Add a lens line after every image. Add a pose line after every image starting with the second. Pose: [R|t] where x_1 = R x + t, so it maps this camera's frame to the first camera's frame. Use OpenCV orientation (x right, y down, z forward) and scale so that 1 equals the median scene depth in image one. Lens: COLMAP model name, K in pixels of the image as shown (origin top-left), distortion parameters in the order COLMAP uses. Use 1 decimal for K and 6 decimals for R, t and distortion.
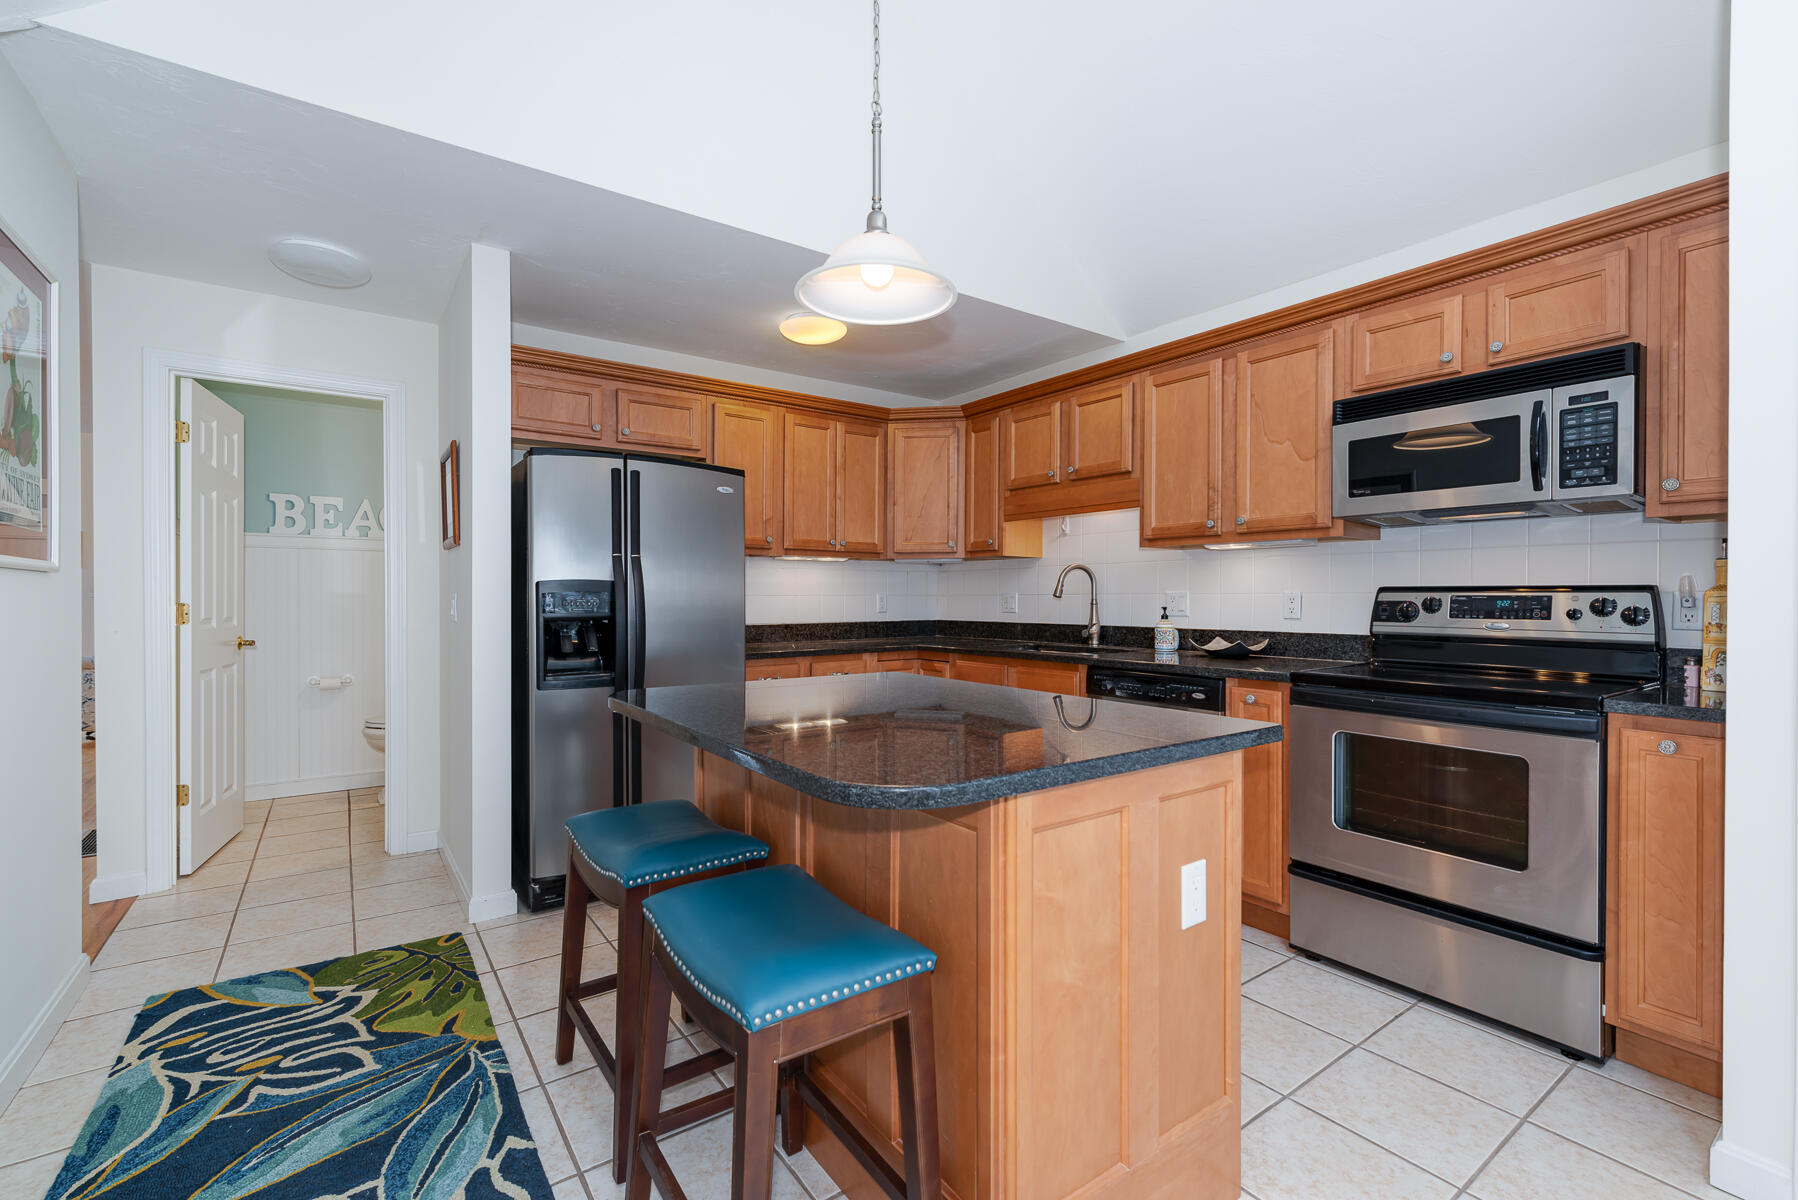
lens RADIAL K [[768.6, 0, 894.0], [0, 768.6, 600.9], [0, 0, 1]] dist [0.001582, 0.003162]
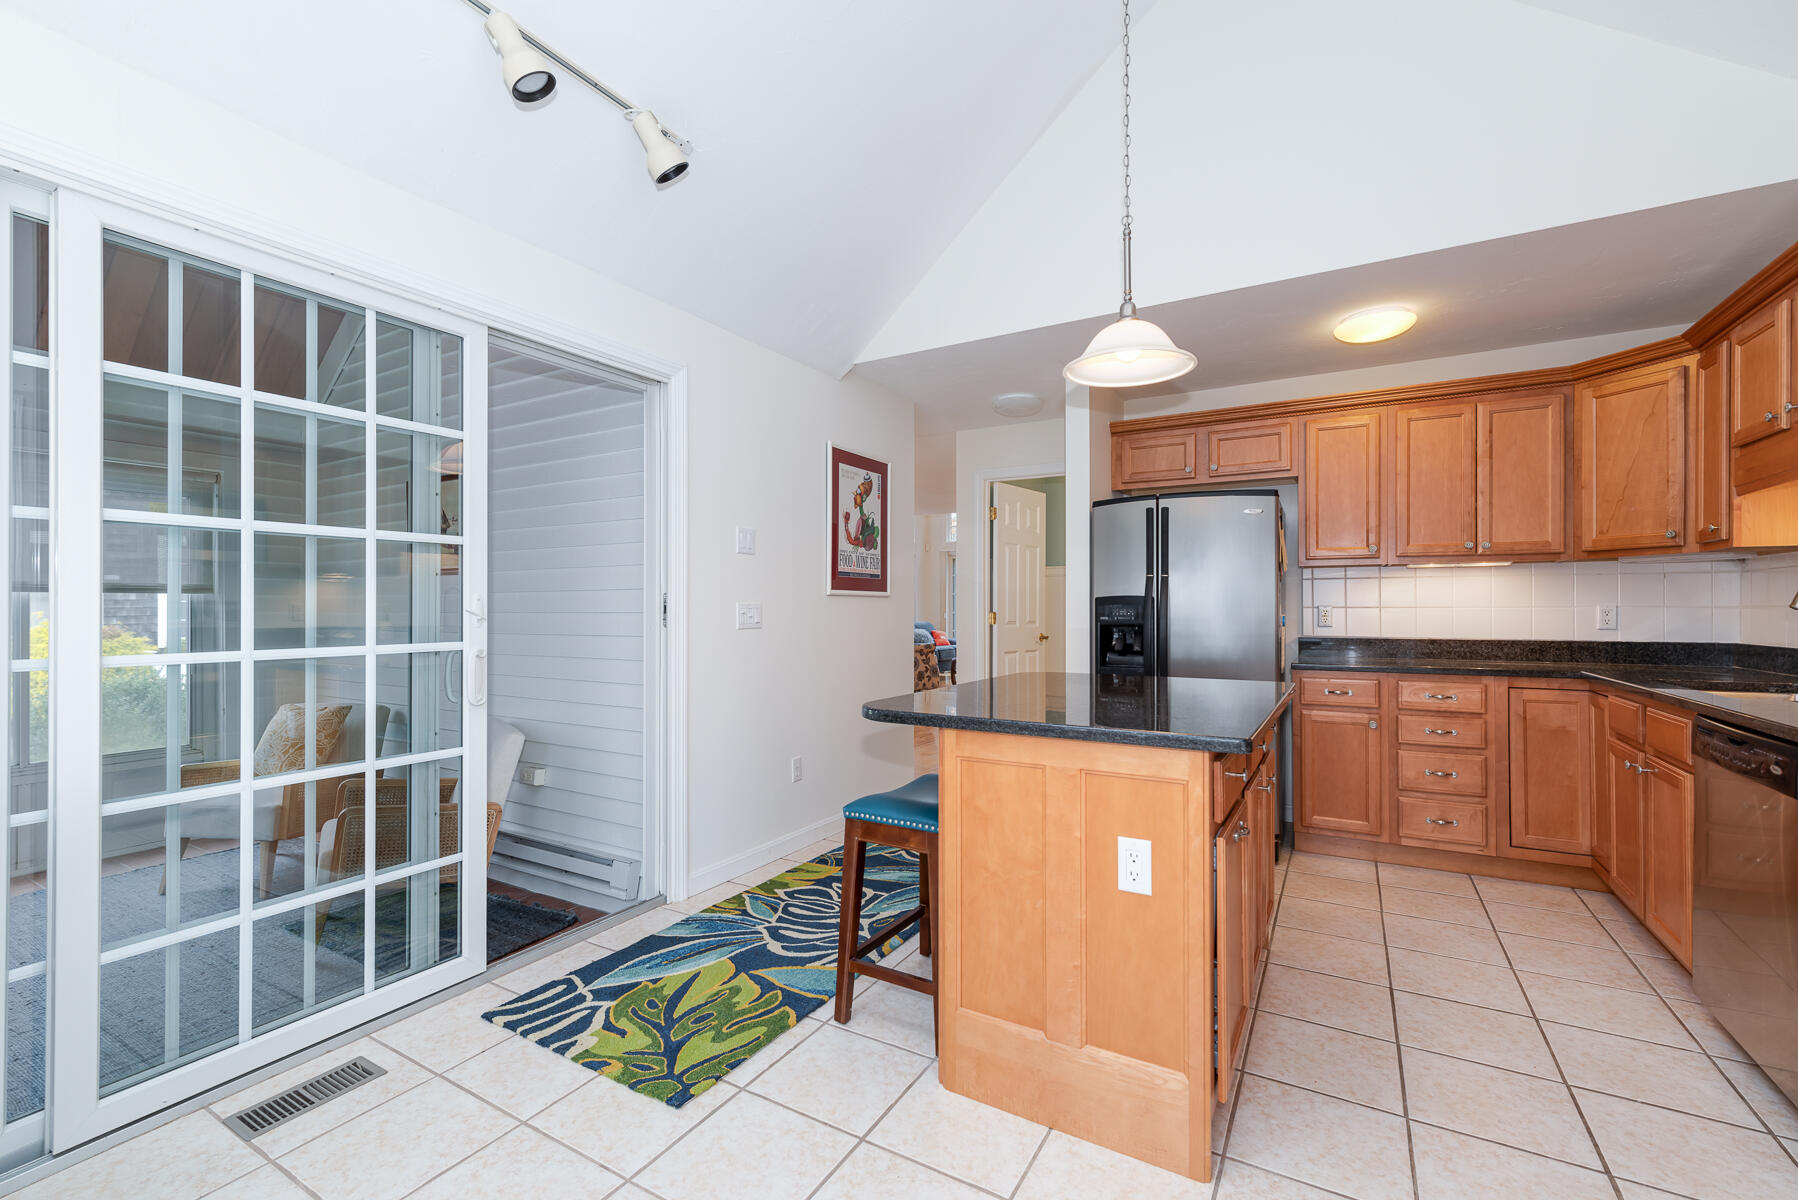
lens RADIAL K [[768.6, 0, 894.0], [0, 768.6, 600.9], [0, 0, 1]] dist [0.001582, 0.003162]
pose [[0.407756, -0.009175, -0.913045, 0.530913], [-0.005792, 0.999903, -0.012634, 0.000401], [0.913073, 0.010440, 0.407663, 0.079899]]
